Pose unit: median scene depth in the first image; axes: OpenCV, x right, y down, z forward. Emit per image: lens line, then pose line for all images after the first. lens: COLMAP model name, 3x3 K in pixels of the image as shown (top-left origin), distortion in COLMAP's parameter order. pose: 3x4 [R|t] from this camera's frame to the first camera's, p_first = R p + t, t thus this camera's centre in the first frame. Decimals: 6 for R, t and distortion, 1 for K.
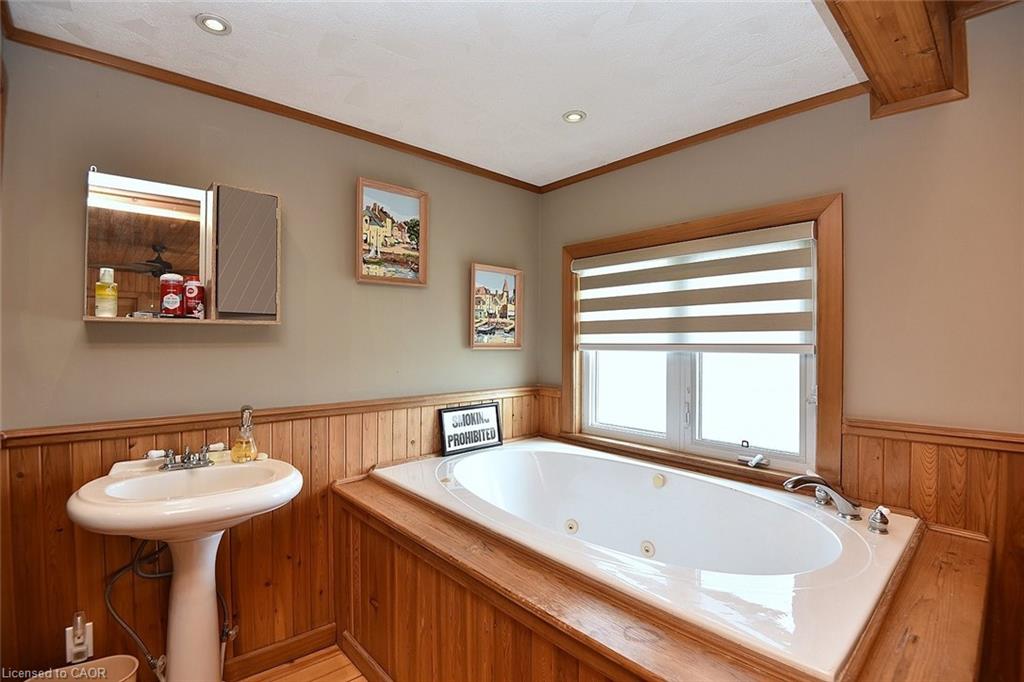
lens RADIAL K [[488.1, 0, 519.3], [0, 488.1, 344.7], [0, 0, 1]] dist [-0.000832, -0.000081]
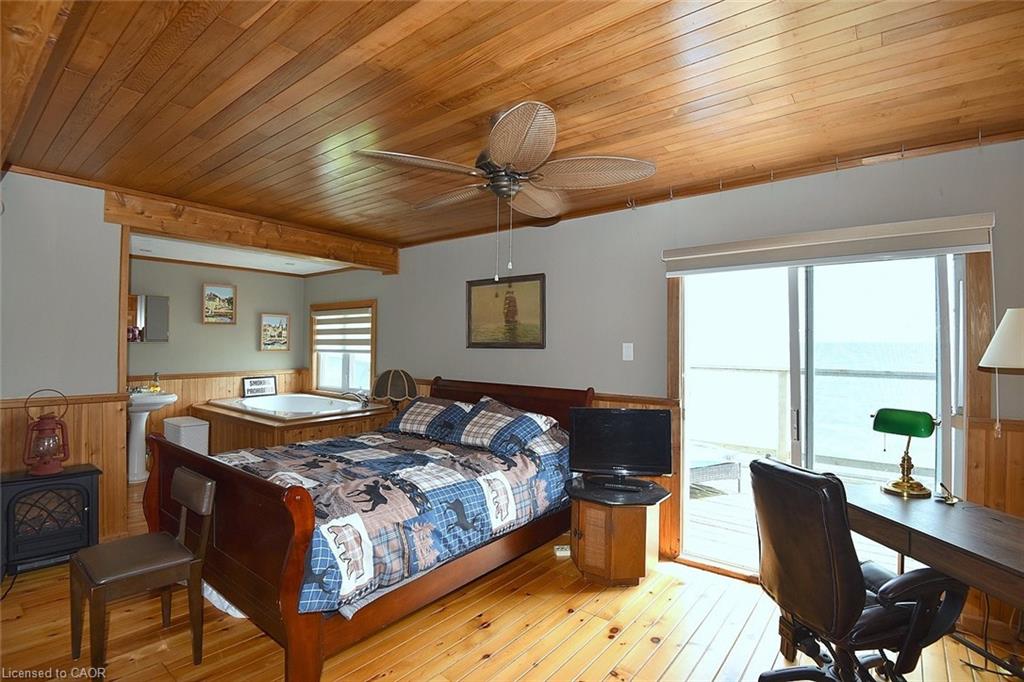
lens RADIAL K [[488.1, 0, 503.2], [0, 488.1, 340.3], [0, 0, 1]] dist [-0.000832, -0.000081]
pose [[0.987722, 0.002921, 0.156191, 0.700188], [-0.001060, 0.999927, -0.011996, -0.019317], [-0.156215, 0.011683, 0.987654, -1.494308]]
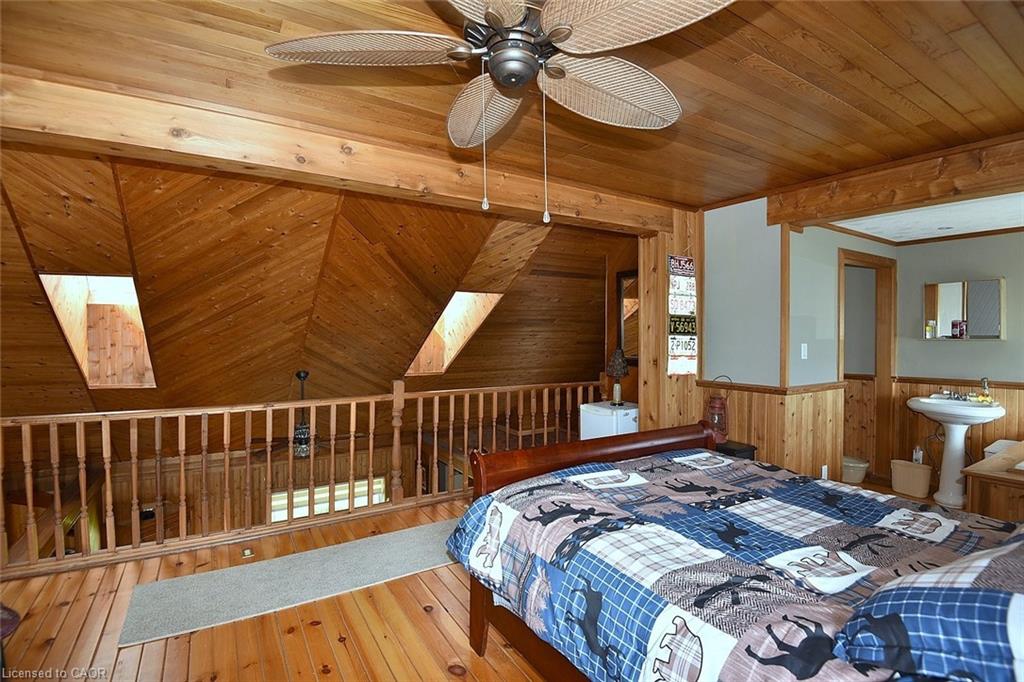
lens RADIAL K [[488.1, 0, 511.0], [0, 488.1, 340.1], [0, 0, 1]] dist [-0.000832, -0.000081]
pose [[-0.168832, 0.010201, -0.985592, 1.377508], [-0.013315, 0.999832, 0.012630, -0.025608], [0.985555, 0.015256, -0.168668, -0.500072]]
